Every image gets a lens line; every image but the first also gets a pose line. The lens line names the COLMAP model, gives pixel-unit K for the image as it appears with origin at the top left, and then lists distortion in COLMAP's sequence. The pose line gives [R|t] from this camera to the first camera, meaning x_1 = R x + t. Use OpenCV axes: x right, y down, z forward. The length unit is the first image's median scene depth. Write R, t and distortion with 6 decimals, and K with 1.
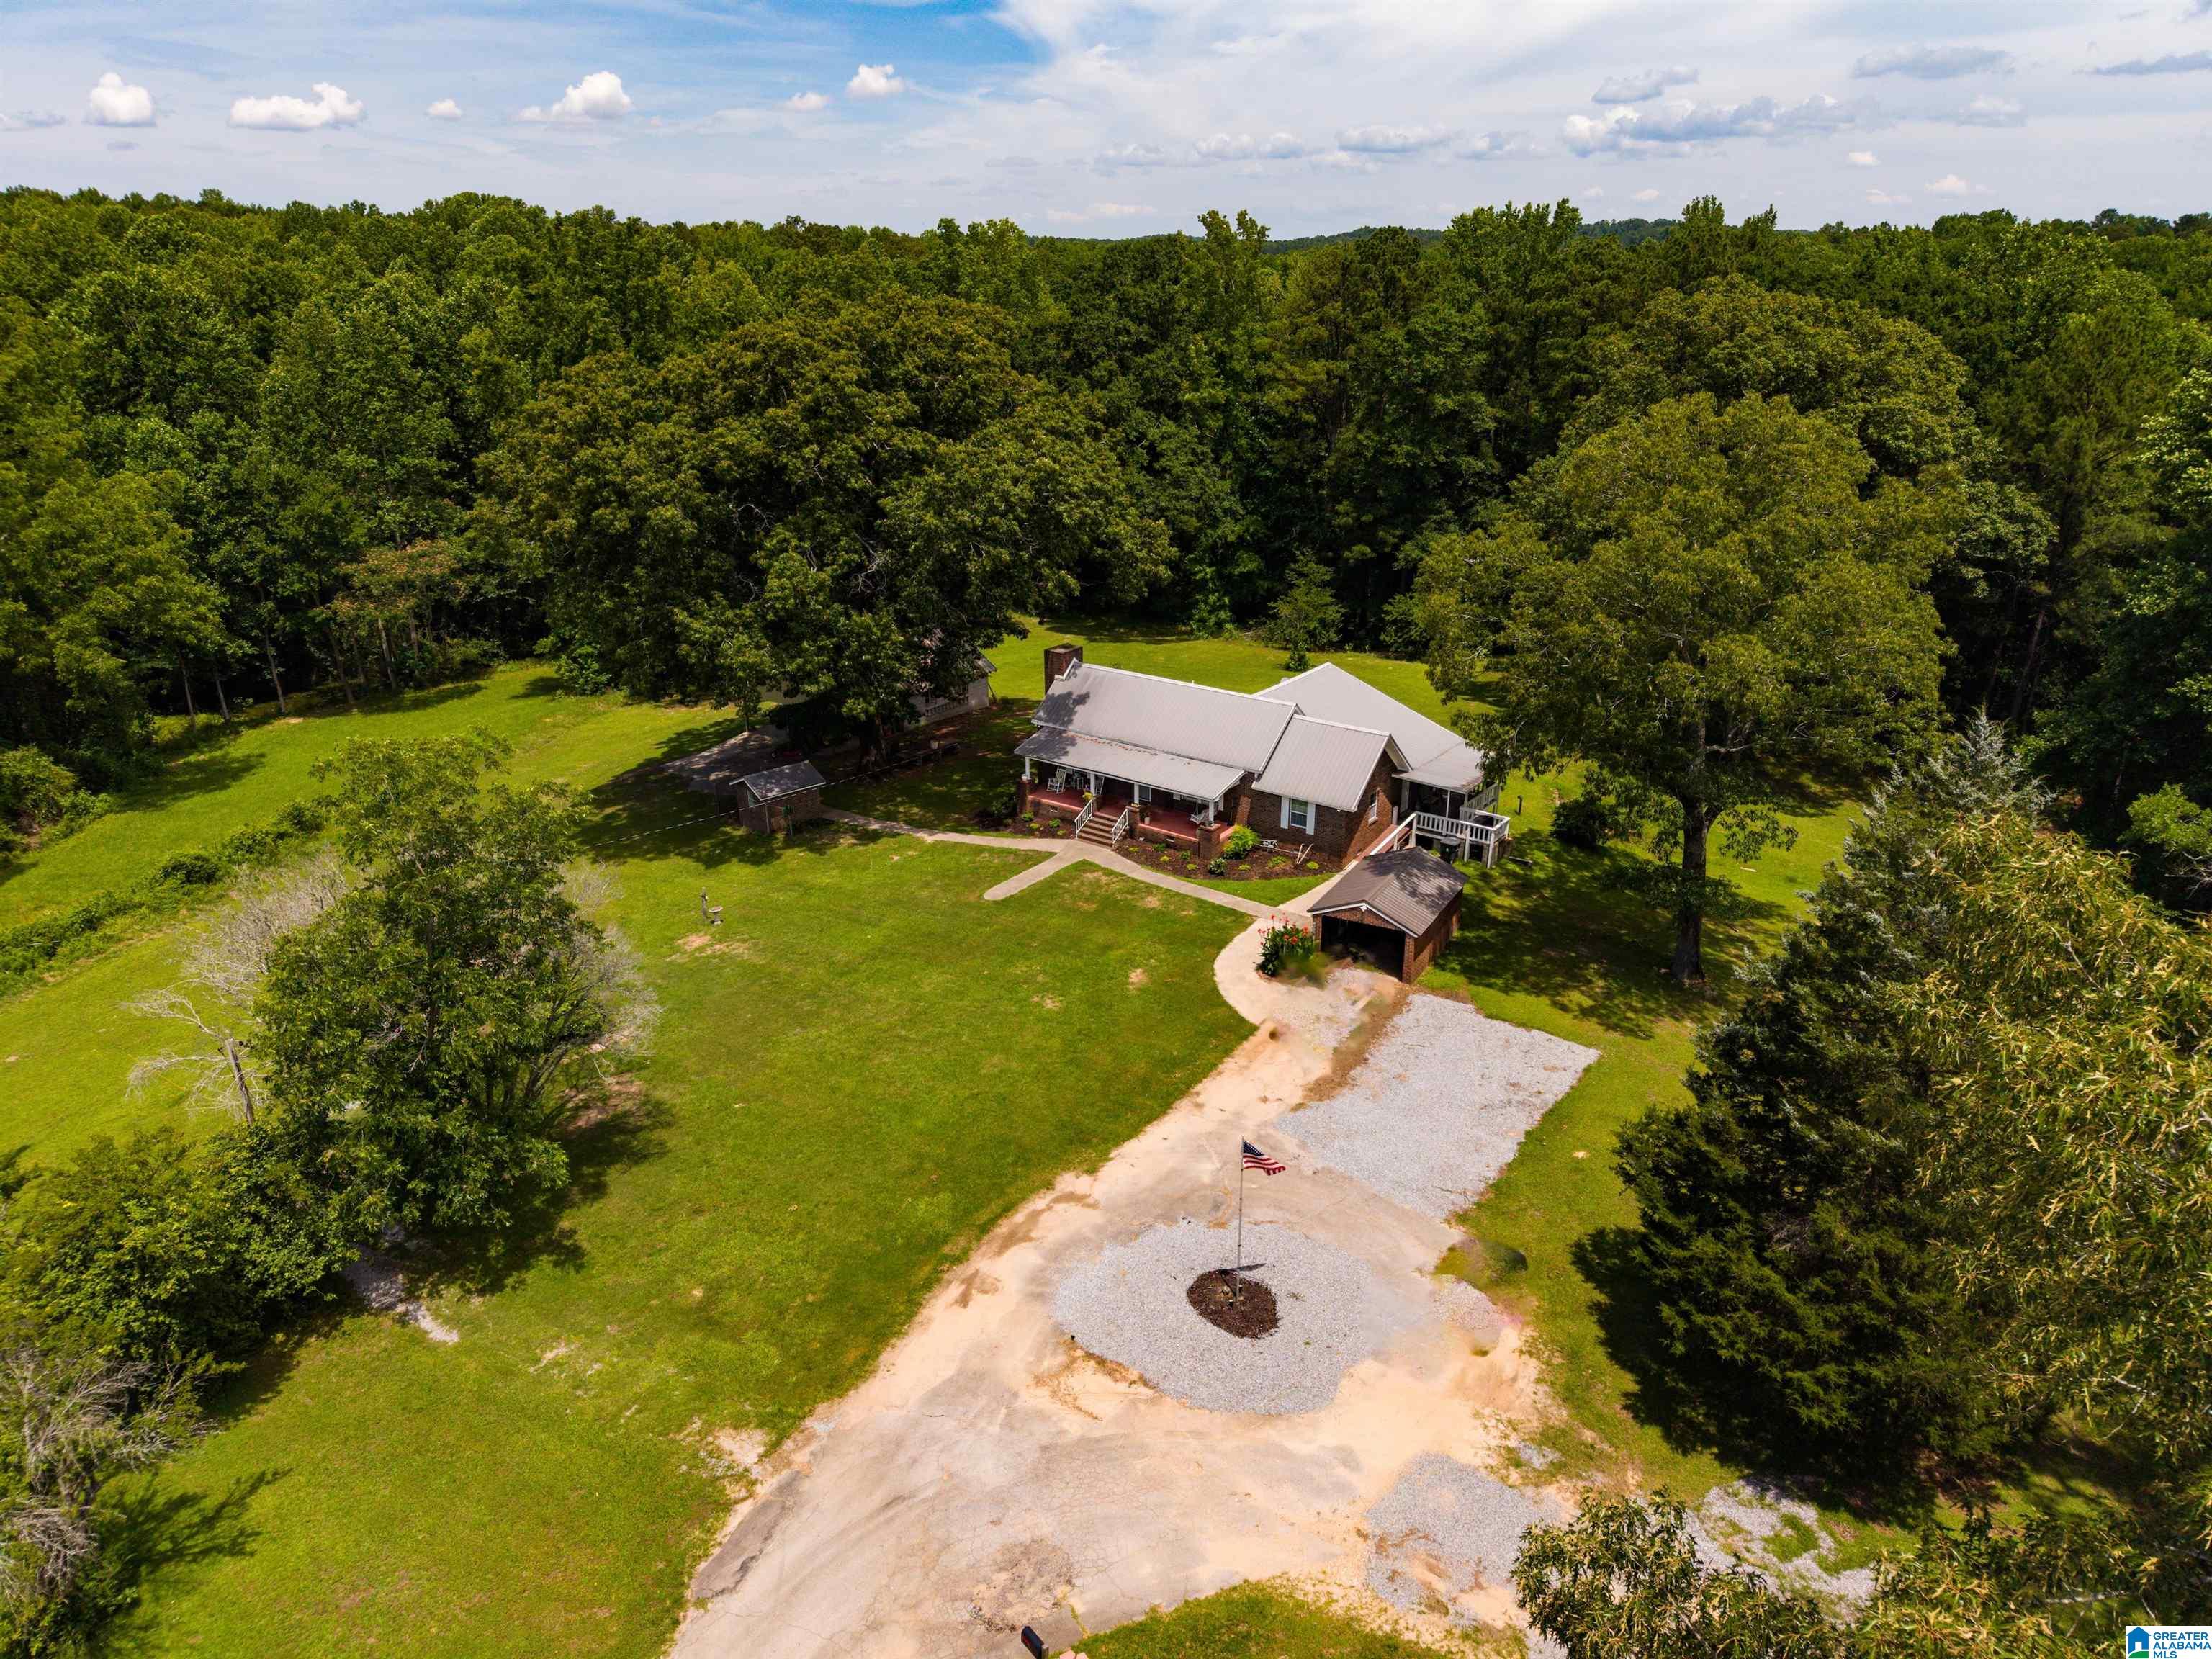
lens RADIAL K [[1486.1, 0, 1106.0], [0, 1486.1, 829.5], [0, 0, 1]] dist [0.071552, -0.098342]
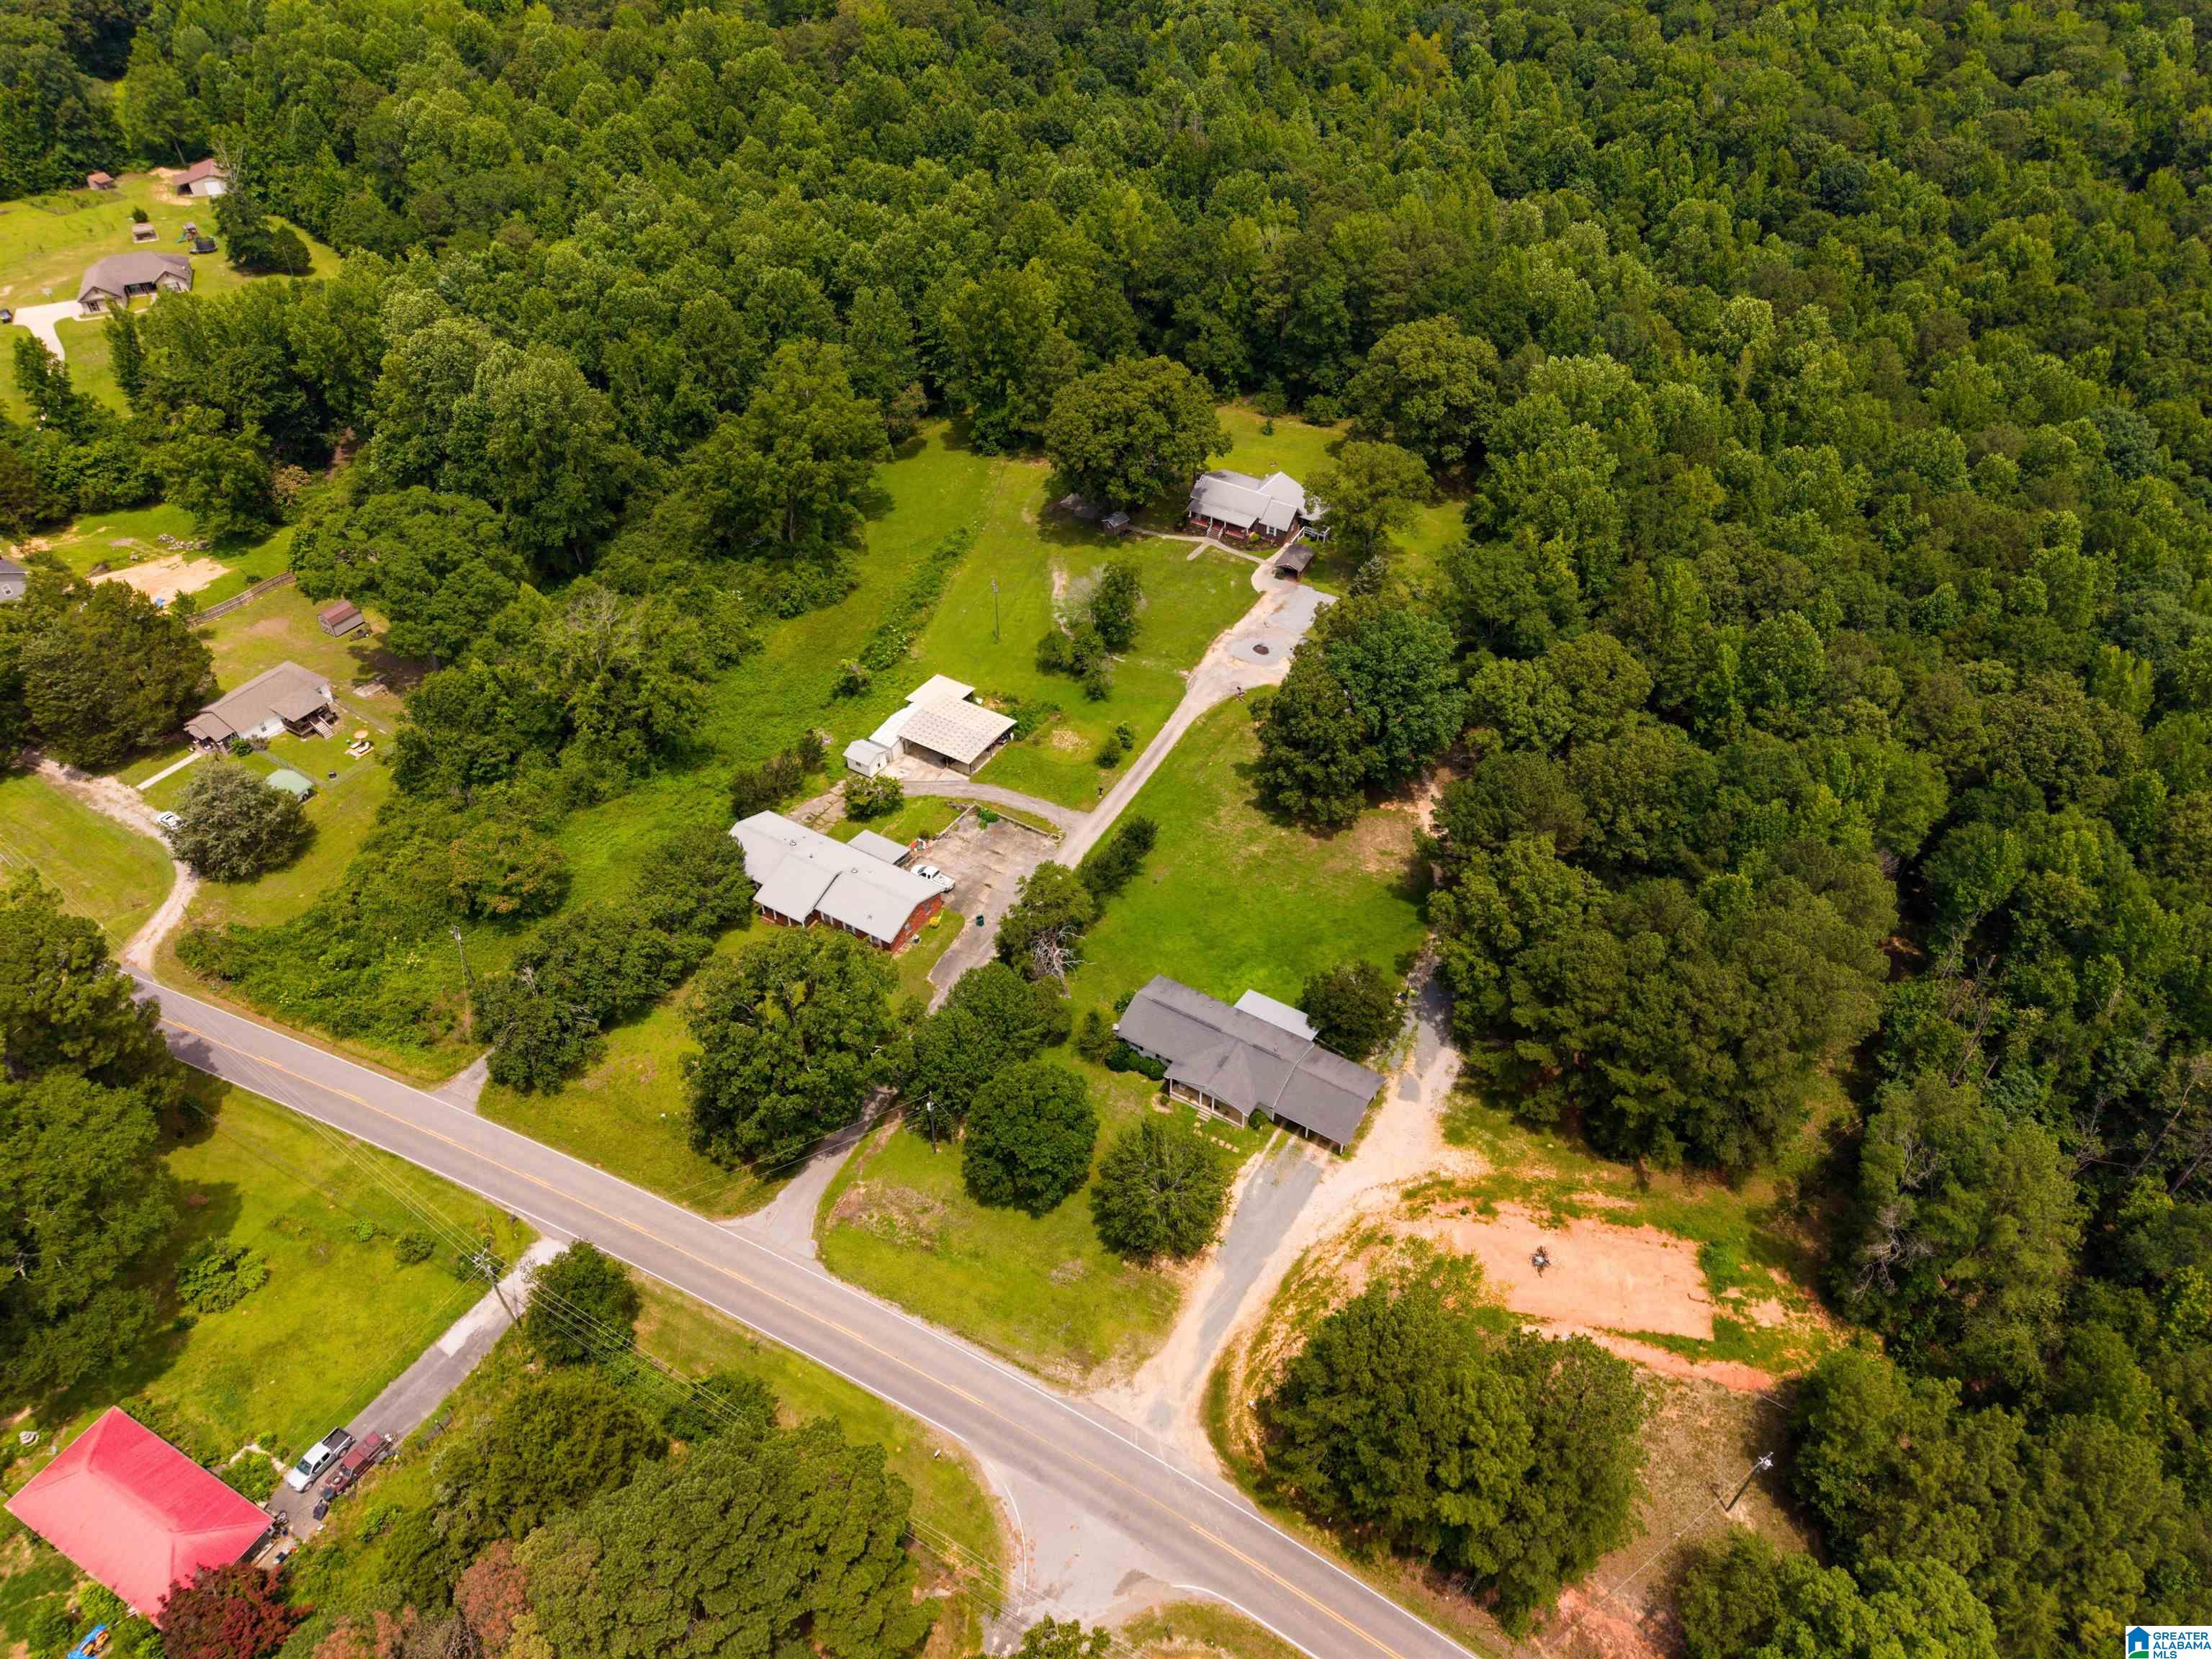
lens RADIAL K [[1486.1, 0, 1106.0], [0, 1486.1, 829.5], [0, 0, 1]] dist [0.071552, -0.098342]
pose [[0.998958, -0.038279, 0.024865, -0.386551], [0.027638, 0.940760, 0.337945, -0.558948], [-0.036328, -0.336905, 0.940837, -2.612867]]
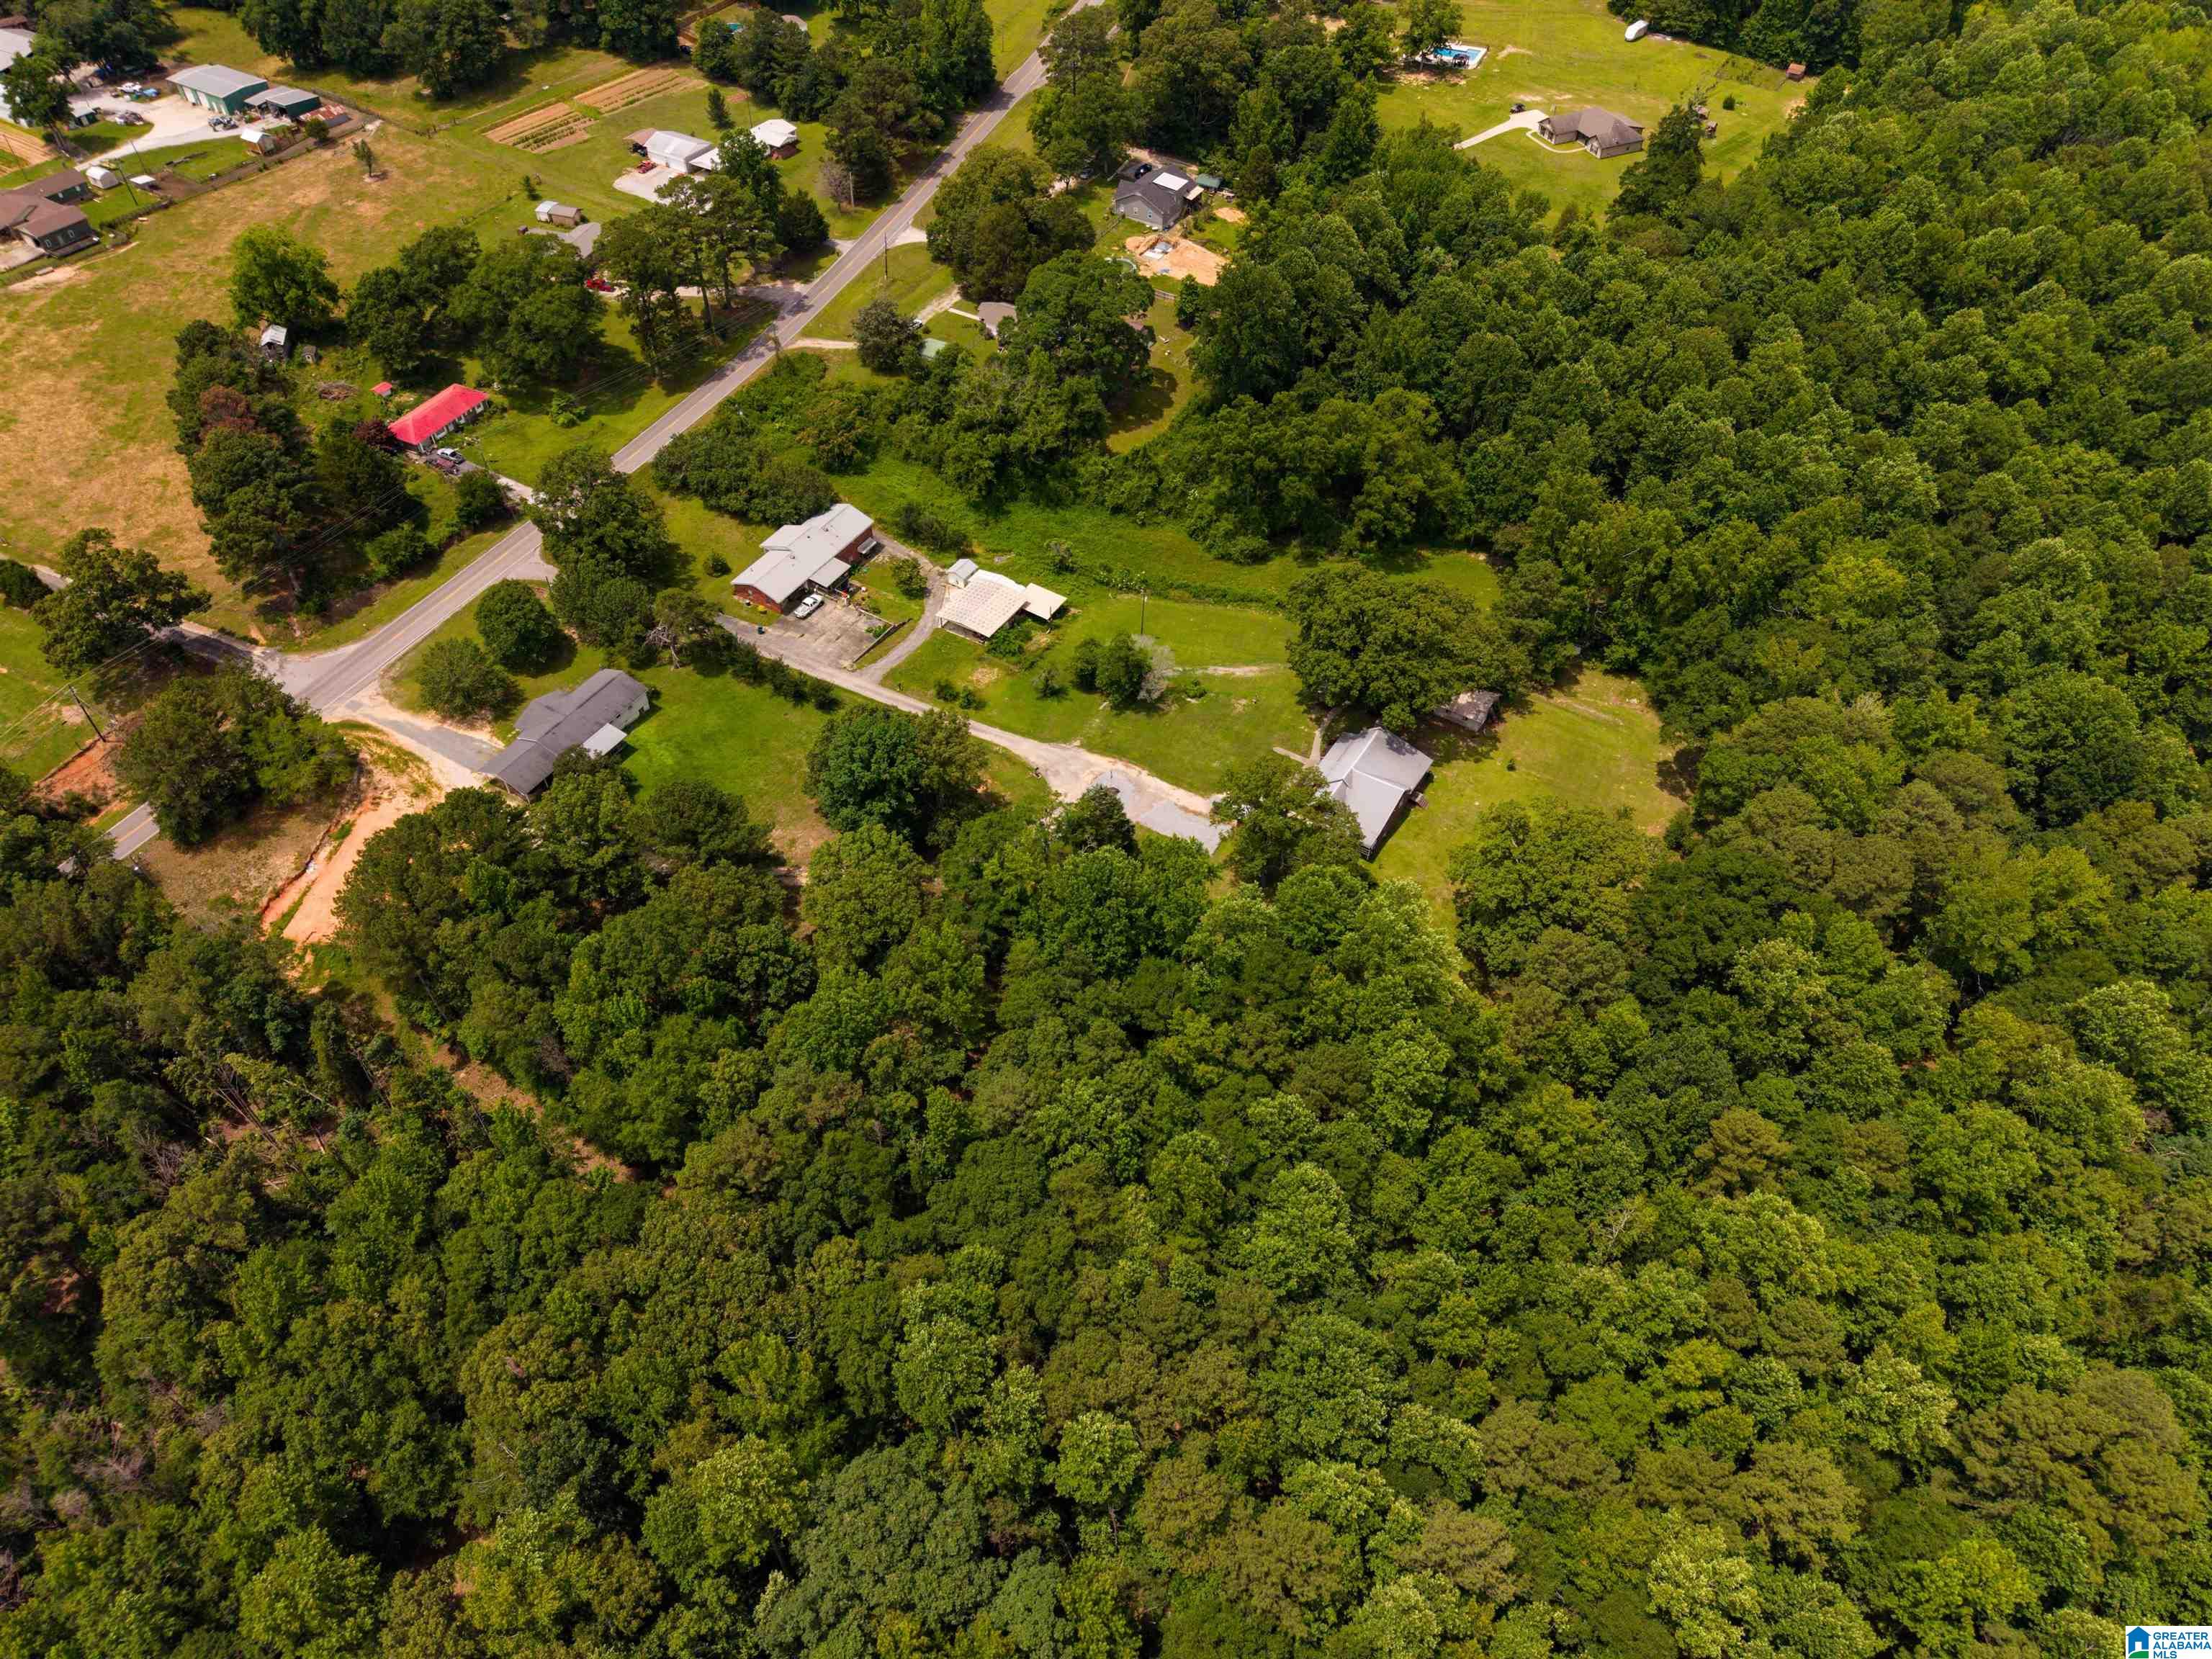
lens RADIAL K [[1486.1, 0, 1106.0], [0, 1486.1, 829.5], [0, 0, 1]] dist [0.071552, -0.098342]
pose [[0.062439, 0.721351, -0.689749, 2.457459], [-0.366174, 0.659461, 0.656527, -1.989609], [0.928449, 0.211575, 0.305316, -0.455752]]
